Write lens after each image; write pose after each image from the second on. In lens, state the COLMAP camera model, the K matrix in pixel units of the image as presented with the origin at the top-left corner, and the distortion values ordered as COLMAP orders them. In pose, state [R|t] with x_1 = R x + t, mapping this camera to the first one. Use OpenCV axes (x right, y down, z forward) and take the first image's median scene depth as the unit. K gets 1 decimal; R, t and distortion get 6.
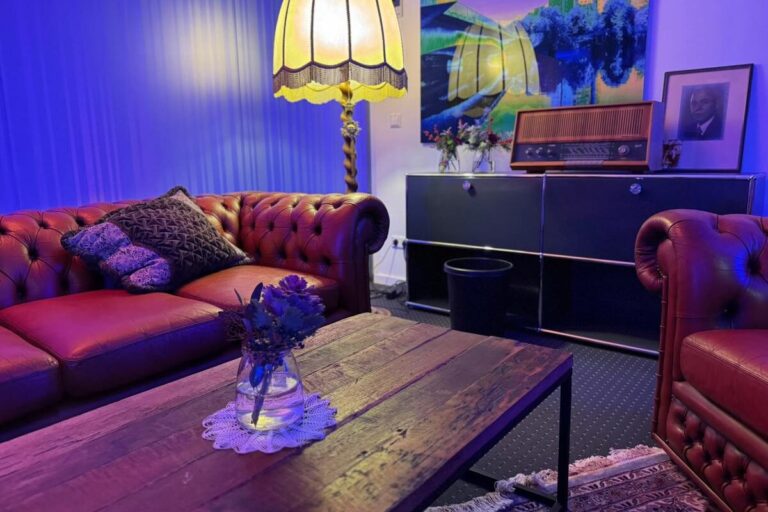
lens RADIAL K [[538.7, 0, 384.7], [0, 538.7, 264.7], [0, 0, 1]] dist [-0.006146, -0.003756]
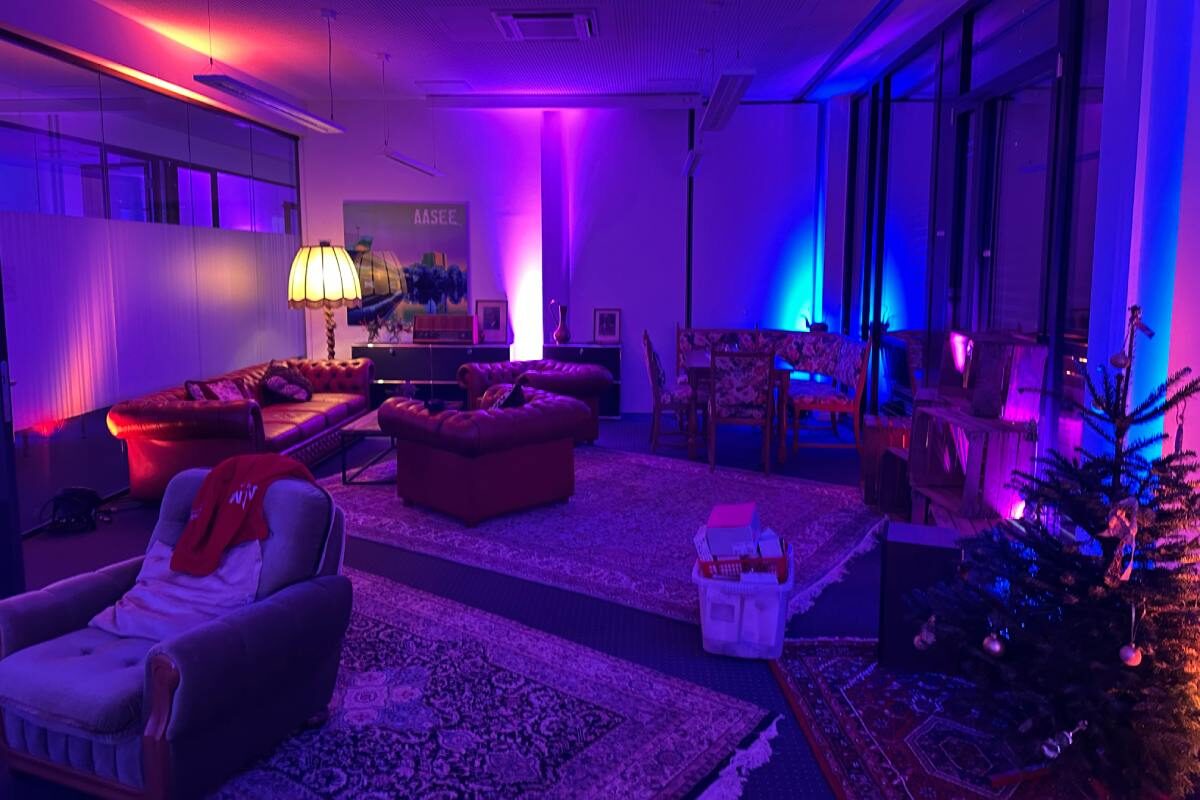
lens RADIAL K [[833.7, 0, 600.0], [0, 833.7, 400.0], [0, 0, 1]] dist [0.007578, -0.002244]
pose [[0.810508, -0.073448, 0.581105, -1.124905], [0.096348, 0.995311, -0.008582, 0.147247], [-0.577750, 0.062944, 0.813783, -2.132882]]
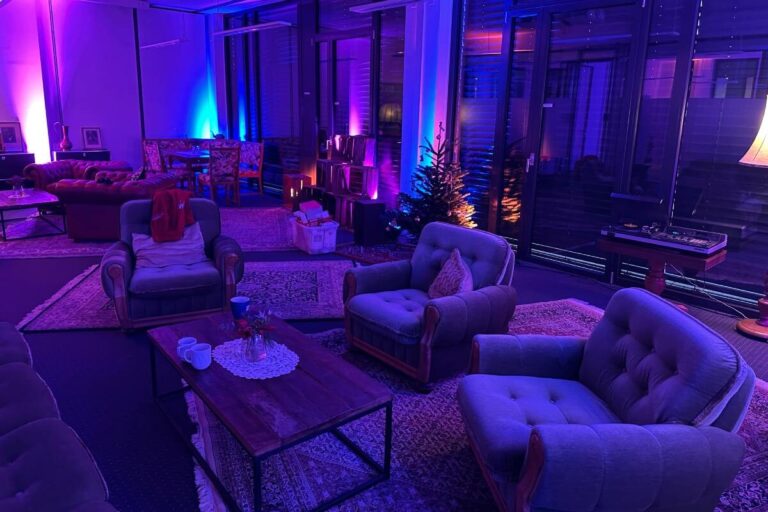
lens RADIAL K [[533.6, 0, 384.0], [0, 533.6, 256.0], [0, 0, 1]] dist [0.007578, -0.002244]
pose [[0.154698, -0.242189, 0.957817, -2.430255], [0.159091, 0.962942, 0.217790, 0.103823], [-0.975068, 0.118689, 0.187495, -1.851823]]
